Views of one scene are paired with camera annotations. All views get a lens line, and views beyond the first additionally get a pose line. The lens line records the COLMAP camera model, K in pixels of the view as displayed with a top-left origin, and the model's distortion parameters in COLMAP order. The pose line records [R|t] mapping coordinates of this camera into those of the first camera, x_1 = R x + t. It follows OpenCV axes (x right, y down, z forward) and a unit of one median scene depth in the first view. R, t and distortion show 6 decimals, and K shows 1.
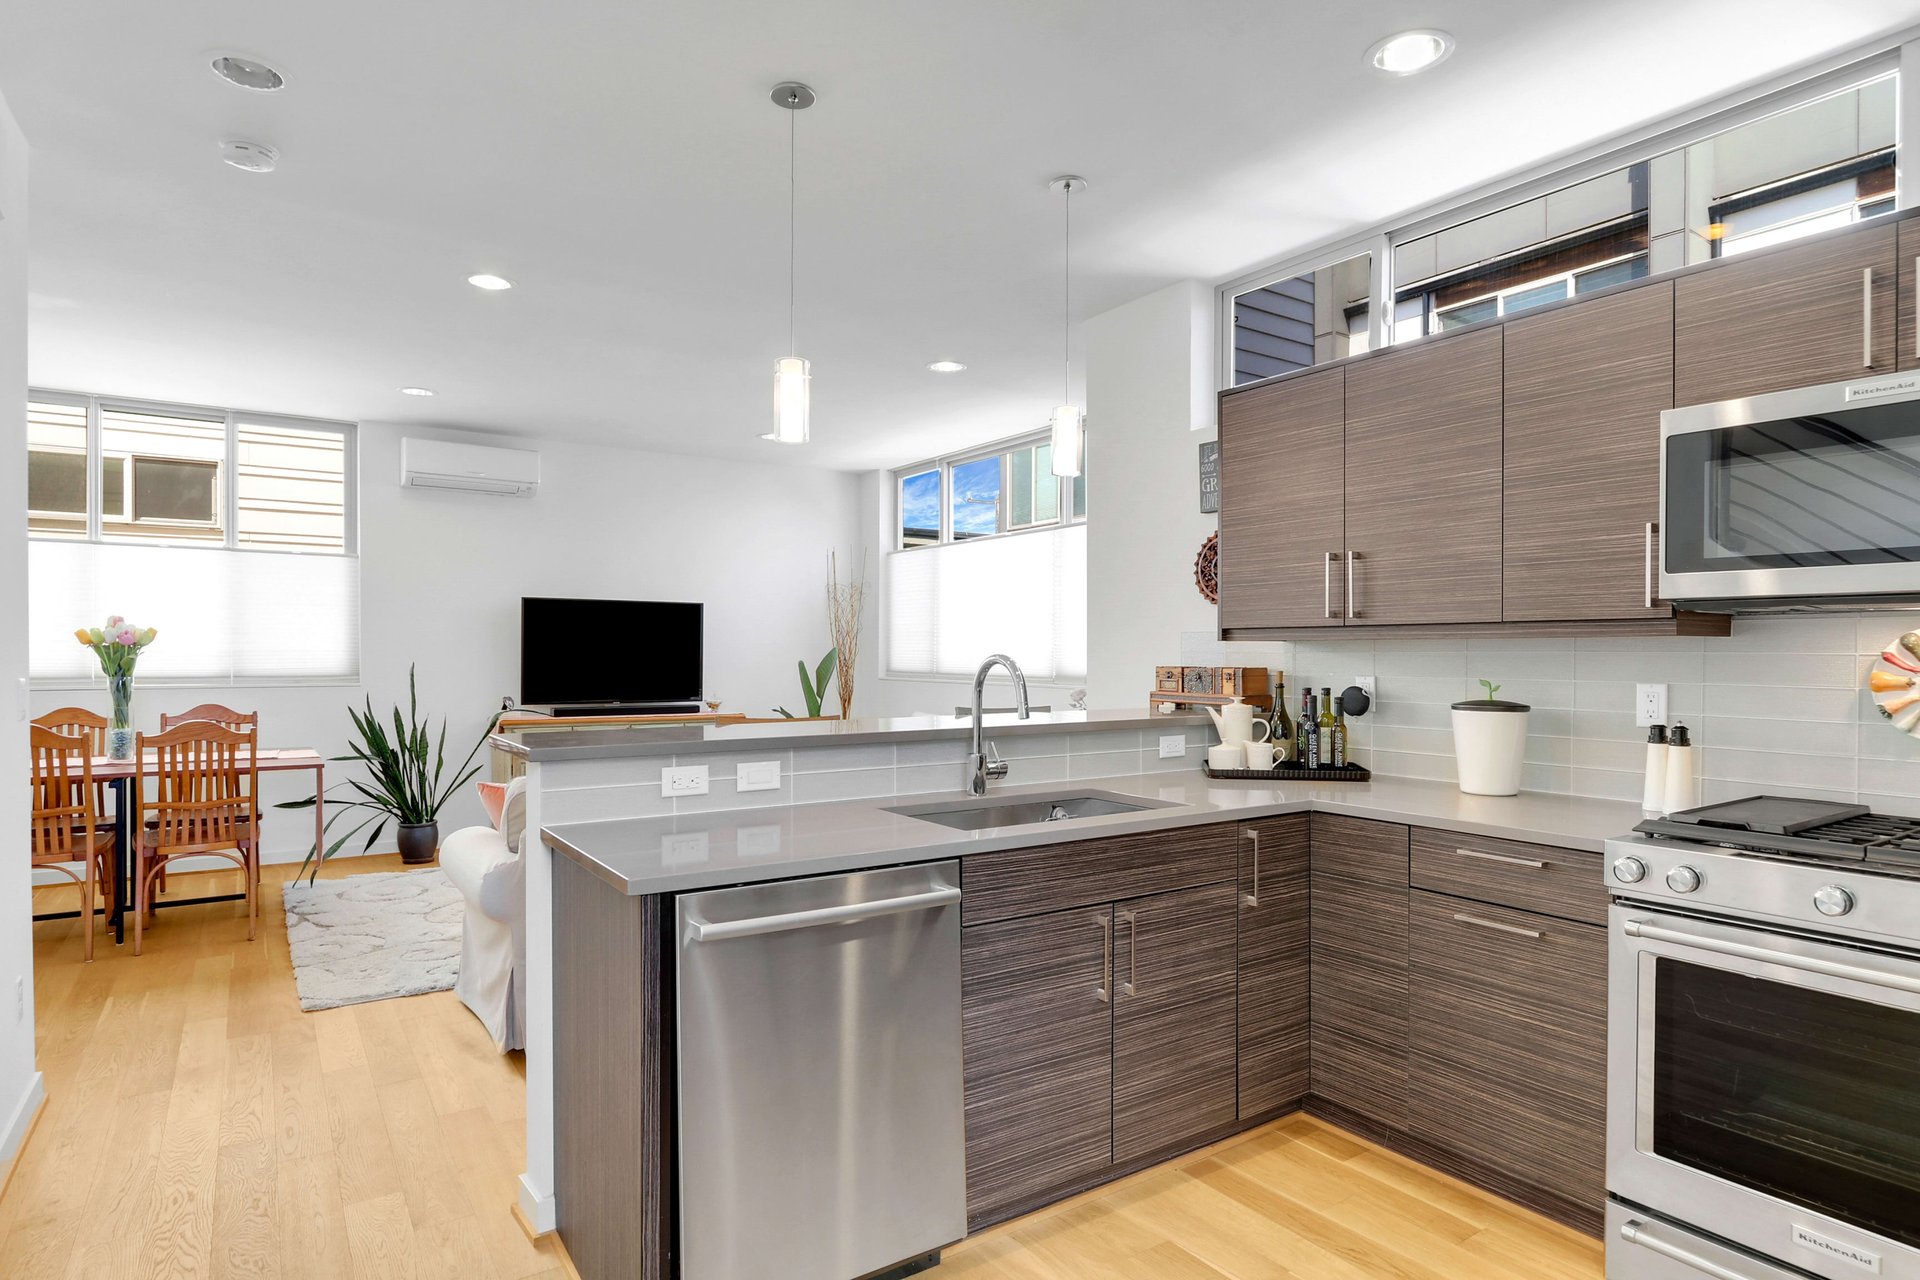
lens RADIAL K [[1032.4, 0, 953.9], [0, 1032.4, 646.4], [0, 0, 1]] dist [-0.018765, 0.001934]
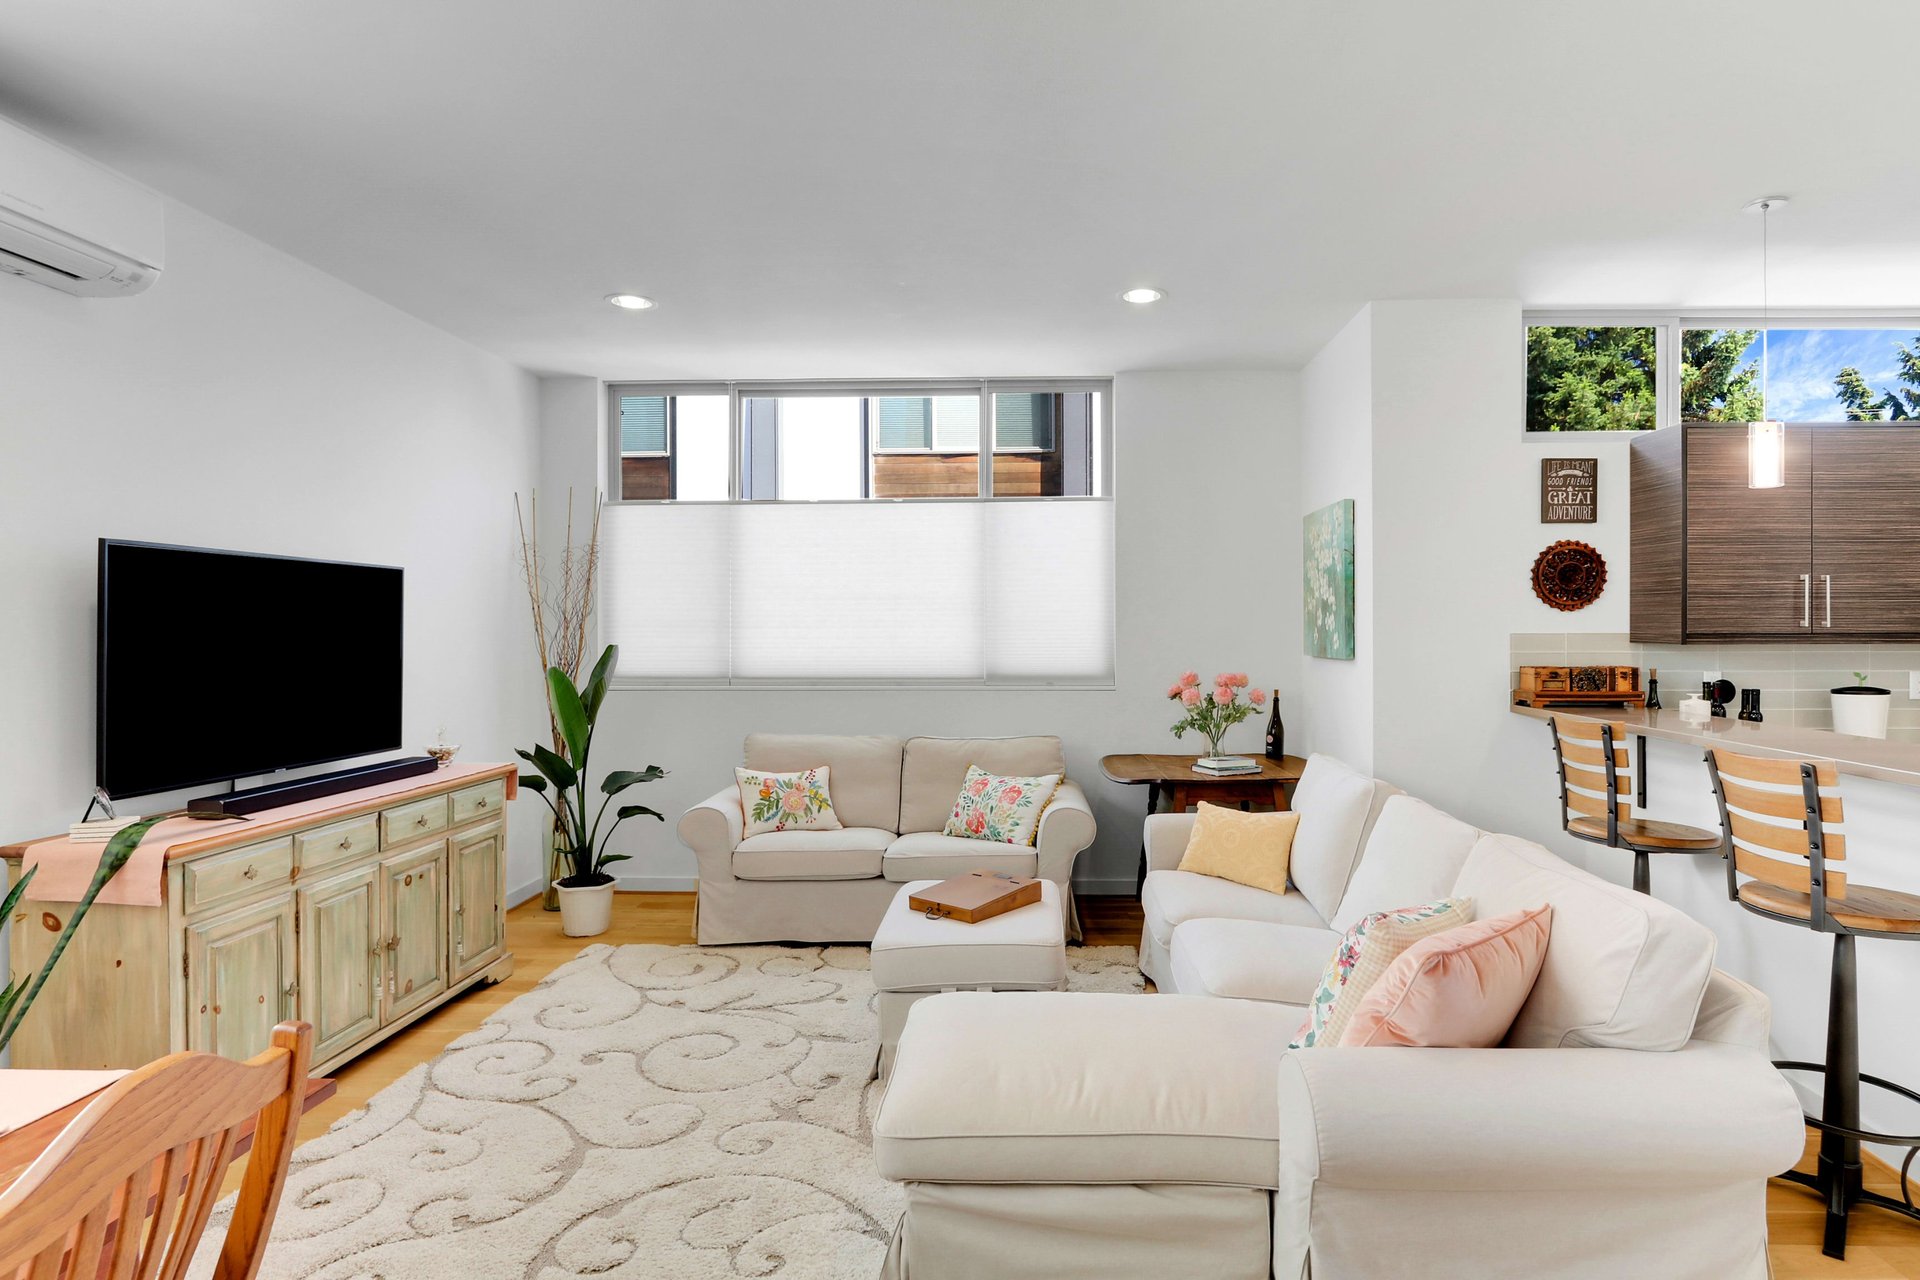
lens RADIAL K [[1032.4, 0, 974.6], [0, 1032.4, 635.6], [0, 0, 1]] dist [-0.018765, 0.001934]
pose [[0.584590, -0.008975, 0.811279, -1.169819], [0.000593, 0.999943, 0.010635, -0.029330], [-0.811329, -0.005736, 0.584562, 1.036246]]
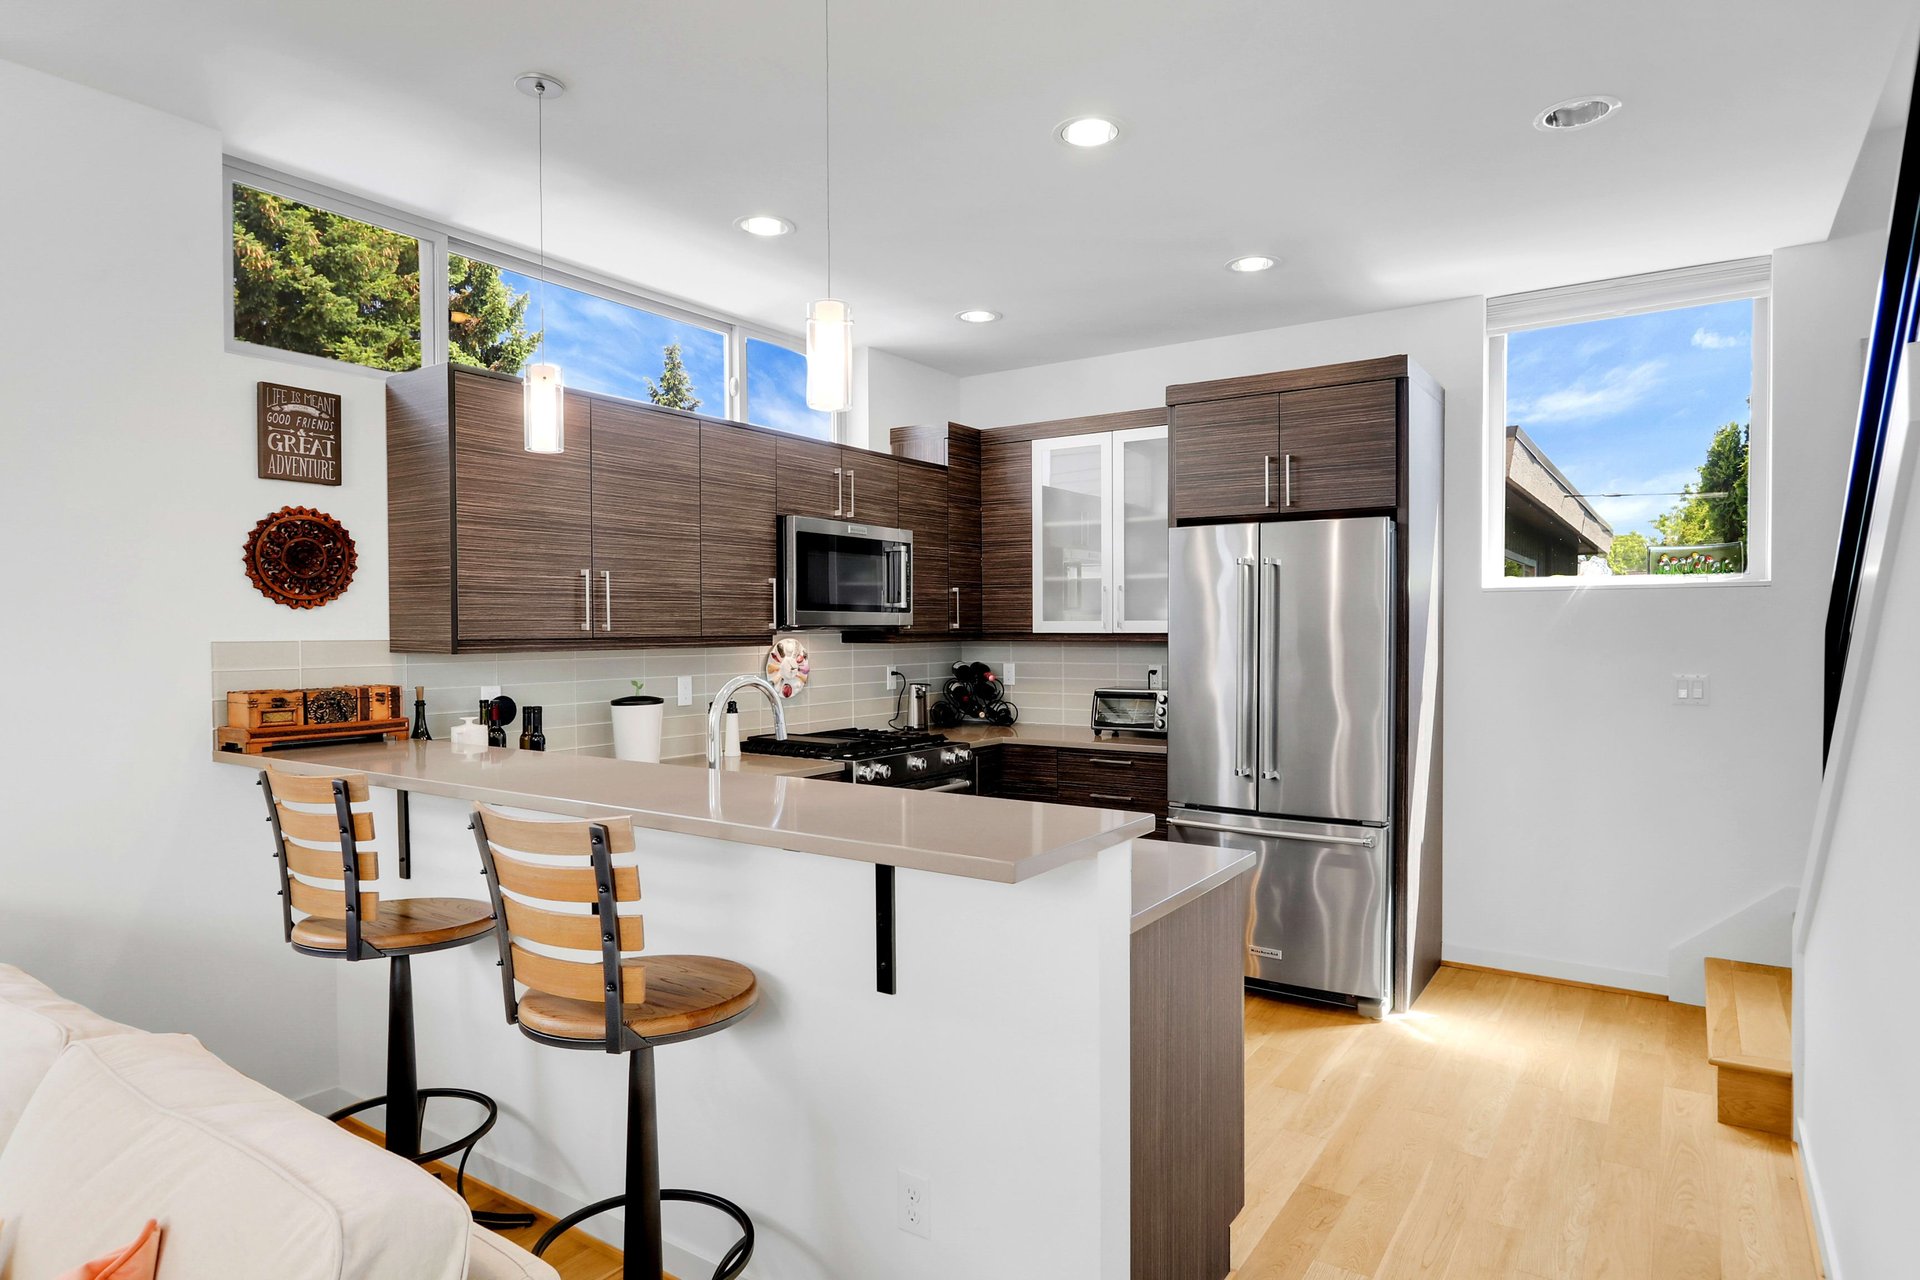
lens RADIAL K [[1097.0, 0, 963.1], [0, 1097.0, 649.7], [0, 0, 1]] dist [-0.008631, 0.001333]
pose [[-0.384430, -0.017018, 0.922997, -0.794338], [0.002169, 0.999811, 0.019338, -0.027554], [-0.923152, 0.009436, -0.384320, 1.019595]]
